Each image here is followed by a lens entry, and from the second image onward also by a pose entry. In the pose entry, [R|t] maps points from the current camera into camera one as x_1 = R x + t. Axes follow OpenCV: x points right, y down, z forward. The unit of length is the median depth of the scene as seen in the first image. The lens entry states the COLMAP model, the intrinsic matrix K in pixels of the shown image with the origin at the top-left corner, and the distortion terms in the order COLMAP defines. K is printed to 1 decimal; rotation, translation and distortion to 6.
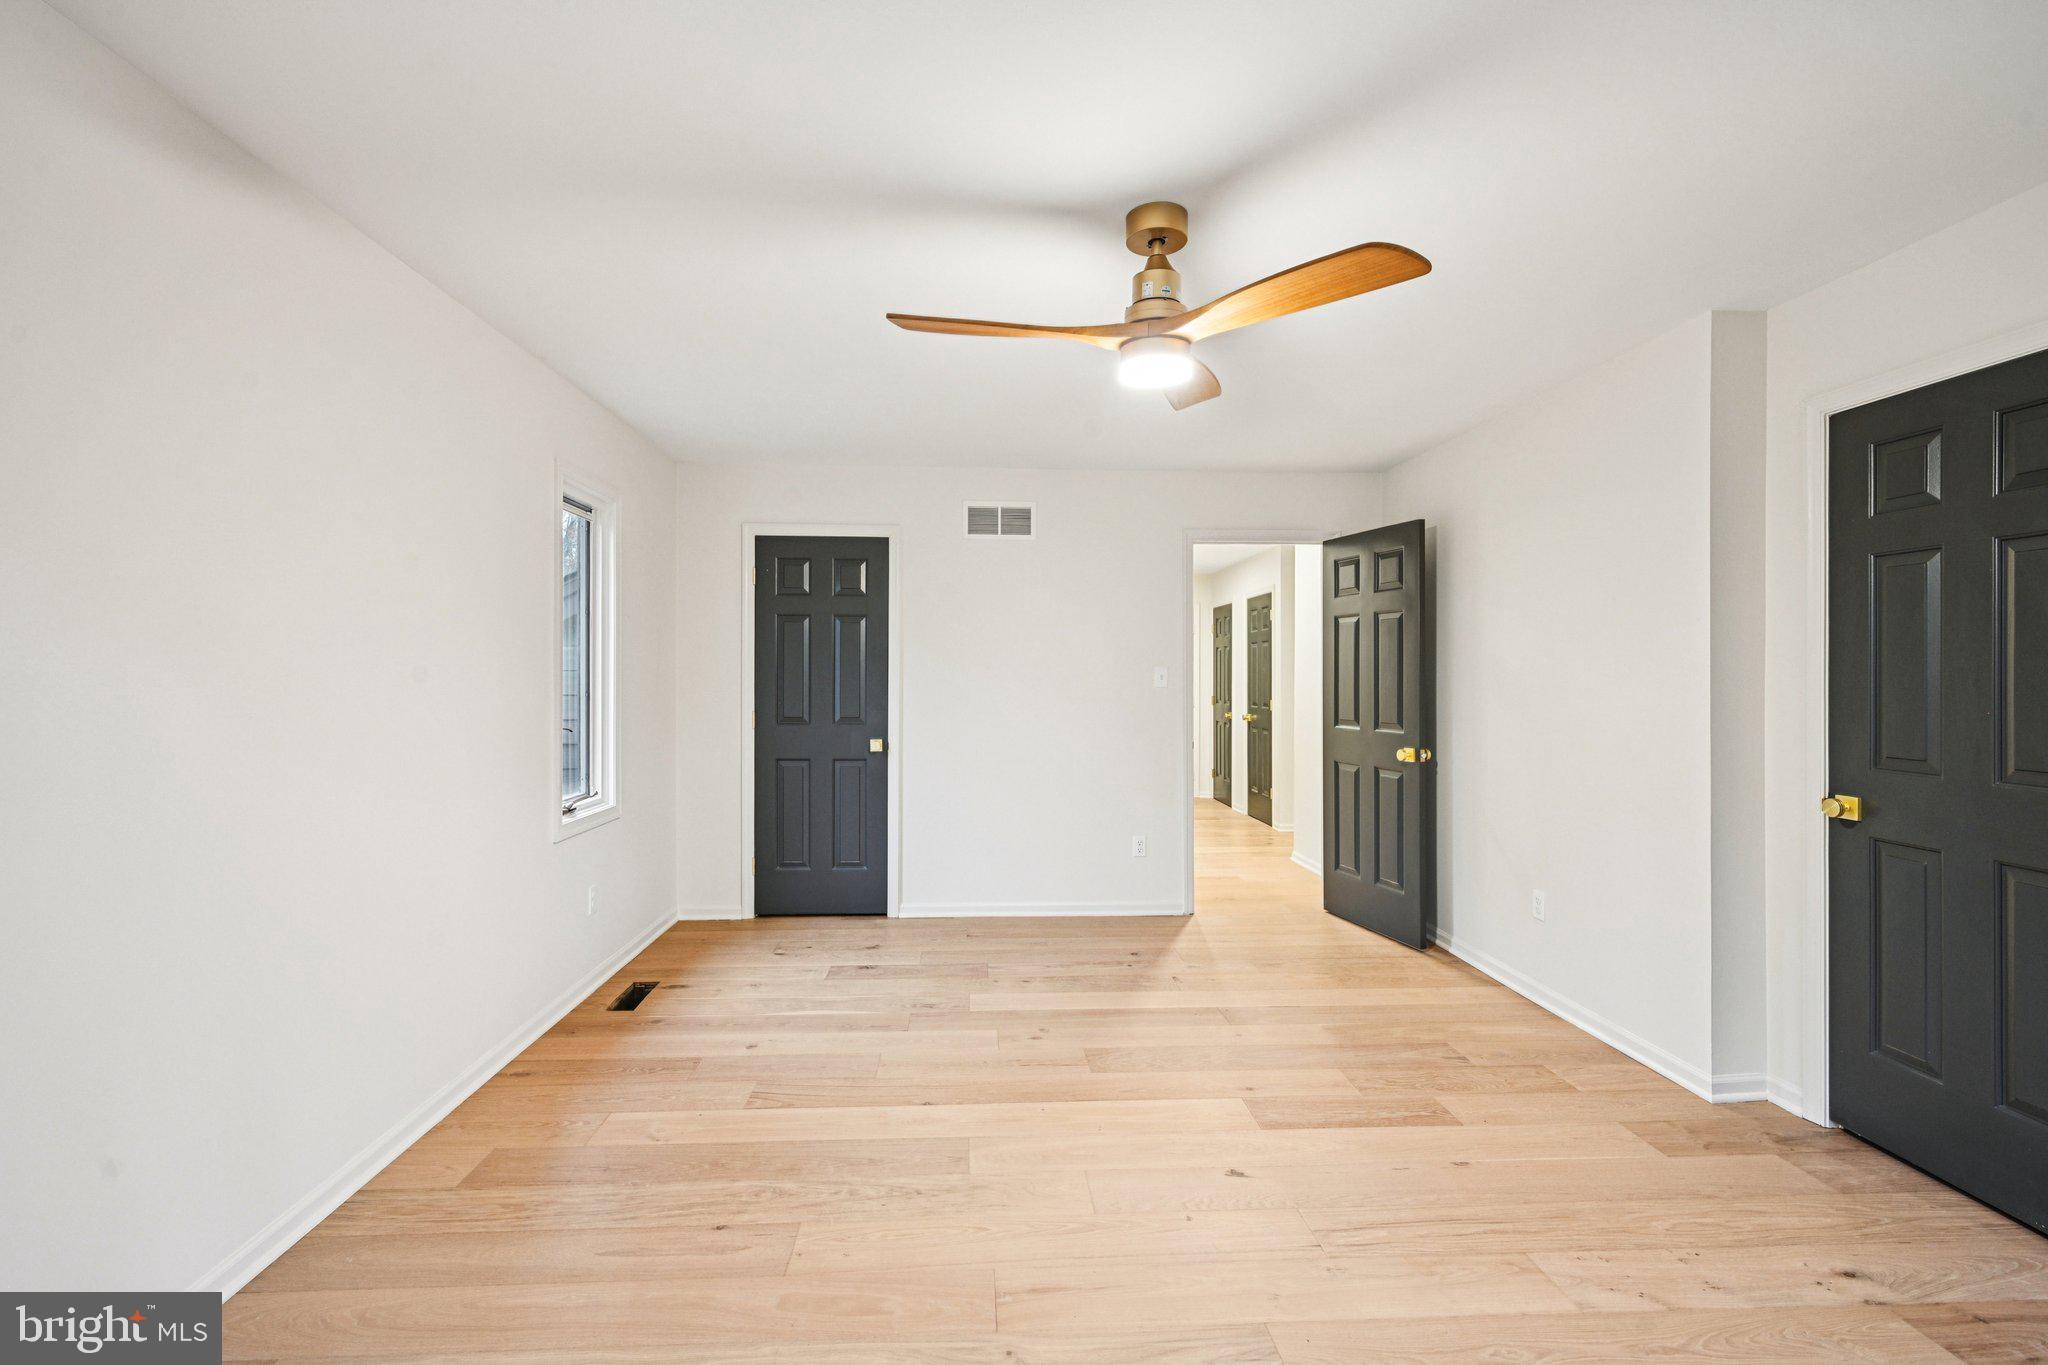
lens RADIAL K [[915.5, 0, 1030.8], [0, 915.5, 678.4], [0, 0, 1]] dist [0.003506, 0.000759]
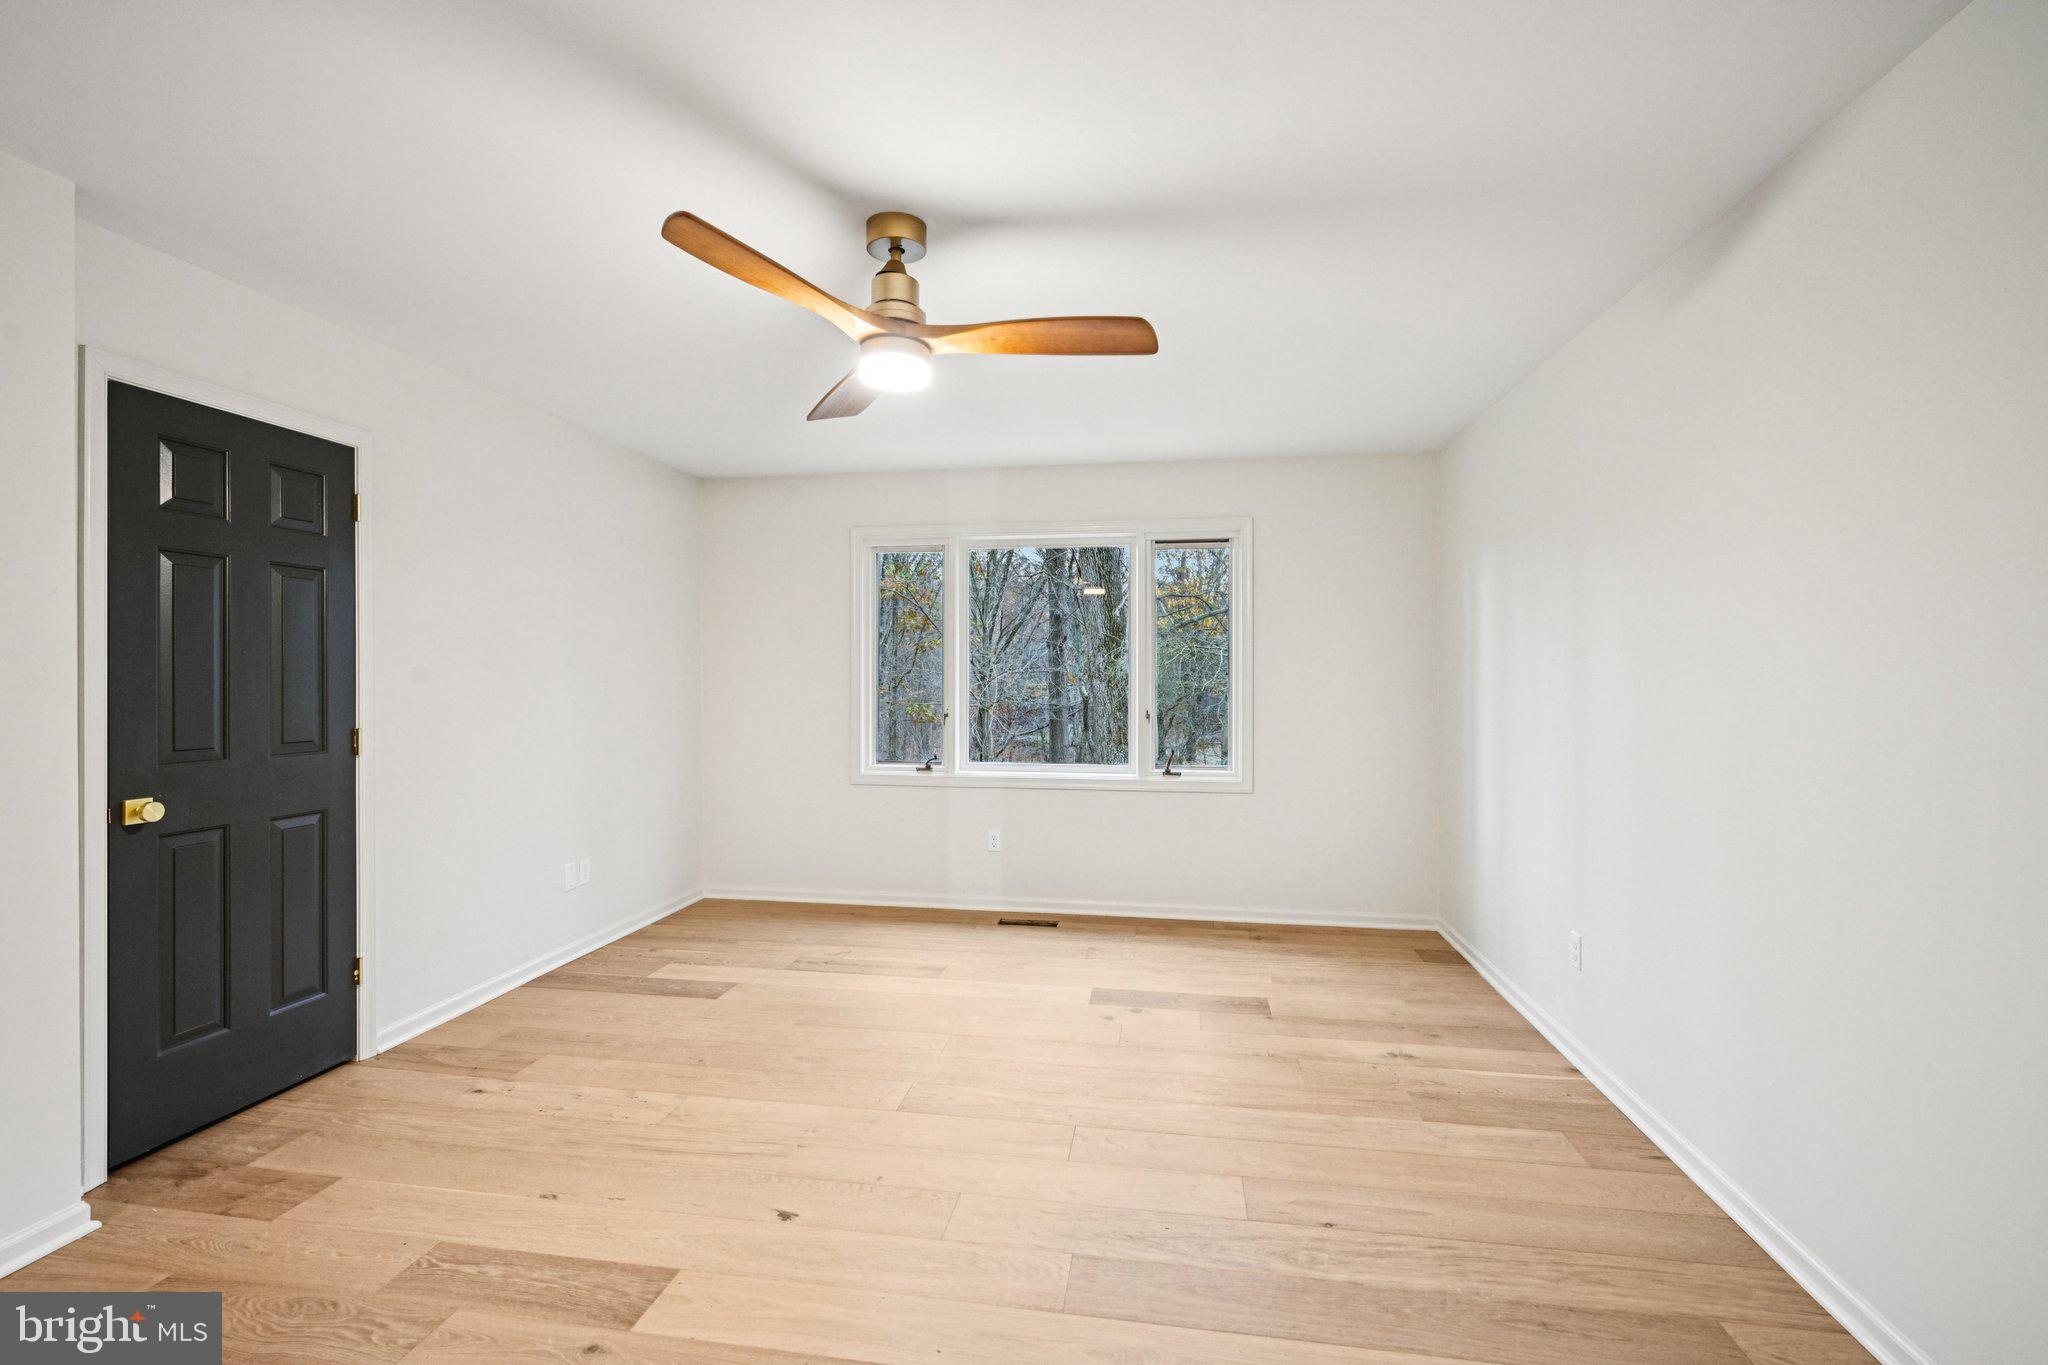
lens RADIAL K [[915.5, 0, 1025.7], [0, 915.5, 682.6], [0, 0, 1]] dist [0.003506, 0.000759]
pose [[-0.975613, -0.005601, 0.219428, -0.220714], [-0.004397, 0.999972, 0.005975, 0.000889], [-0.219456, 0.004865, -0.975610, 1.947532]]
